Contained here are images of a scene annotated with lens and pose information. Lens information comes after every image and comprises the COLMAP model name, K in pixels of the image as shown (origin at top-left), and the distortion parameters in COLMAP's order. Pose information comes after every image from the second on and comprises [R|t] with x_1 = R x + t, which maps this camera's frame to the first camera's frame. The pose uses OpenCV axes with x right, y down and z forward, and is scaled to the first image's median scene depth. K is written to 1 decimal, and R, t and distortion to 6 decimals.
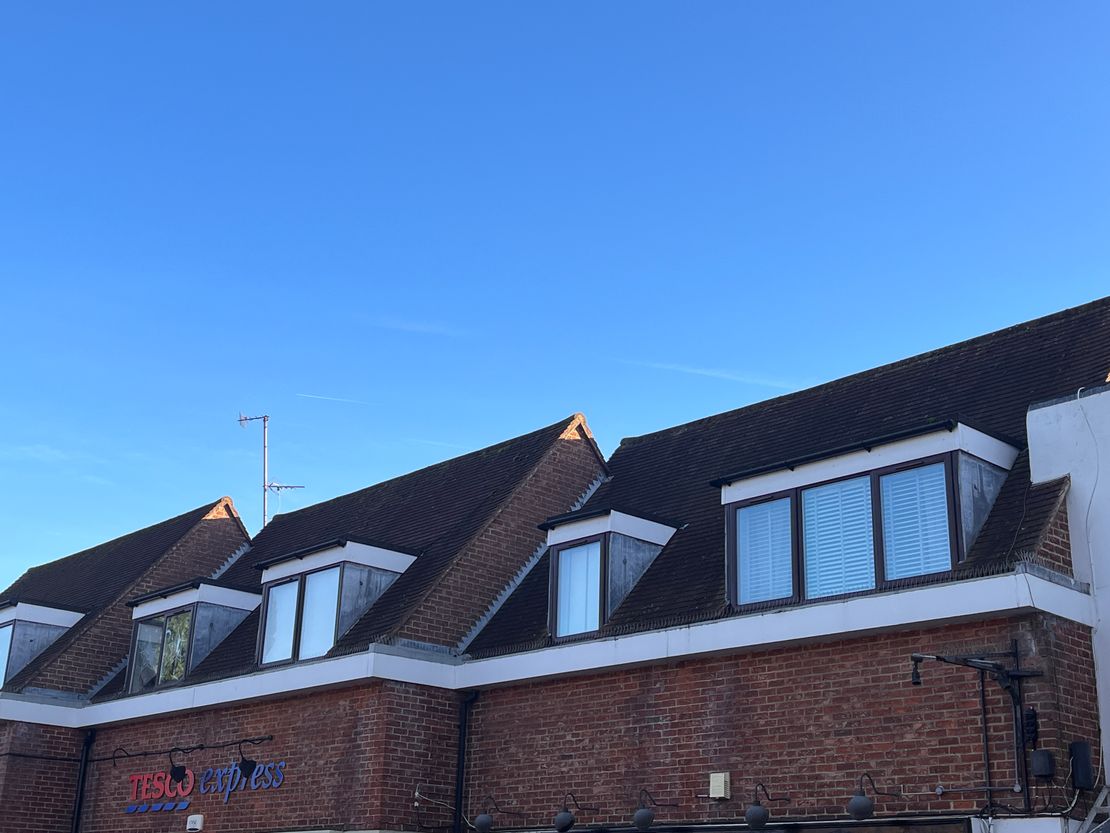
lens RADIAL K [[1385.0, 0, 555.0], [0, 1385.0, 416.5], [0, 0, 1]] dist [0.077116, -0.199450]
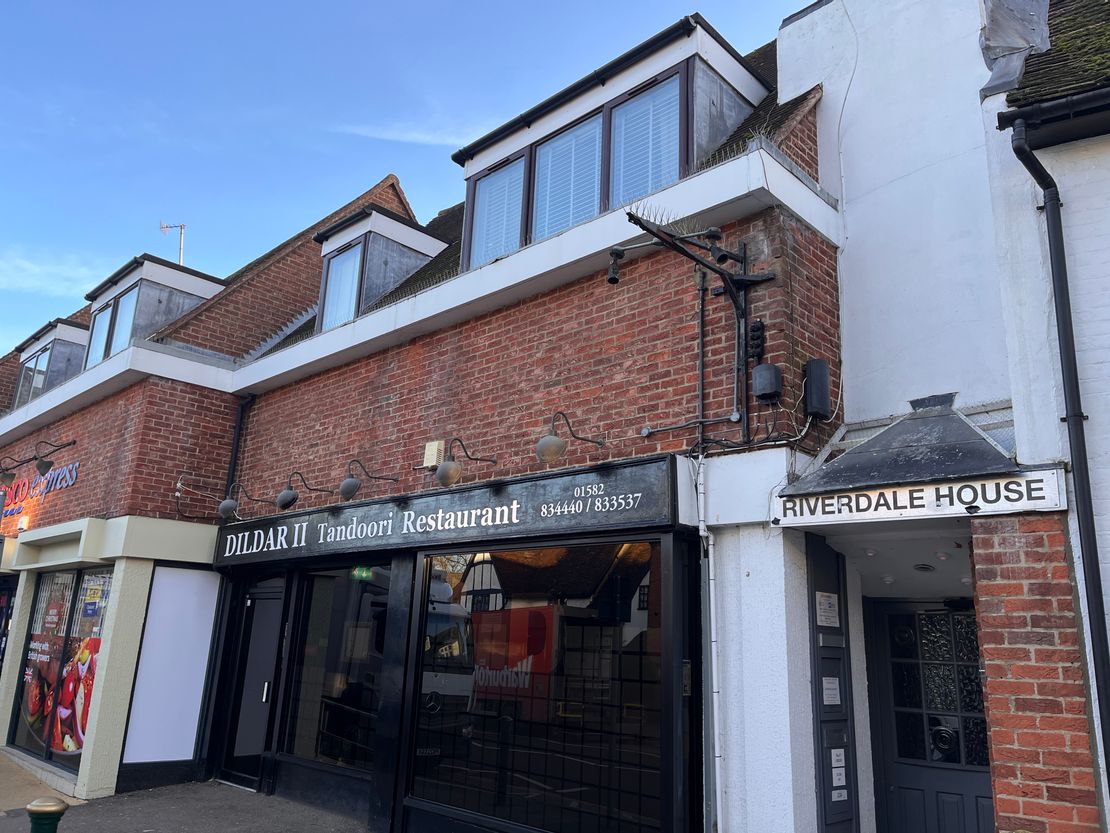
lens RADIAL K [[823.0, 0, 555.0], [0, 823.0, 416.5], [0, 0, 1]] dist [0.096829, -0.157023]
pose [[0.998160, 0.024235, 0.055576, 0.183313], [-0.028814, 0.996123, 0.083119, 0.208074], [-0.053346, -0.084568, 0.994989, 0.485211]]
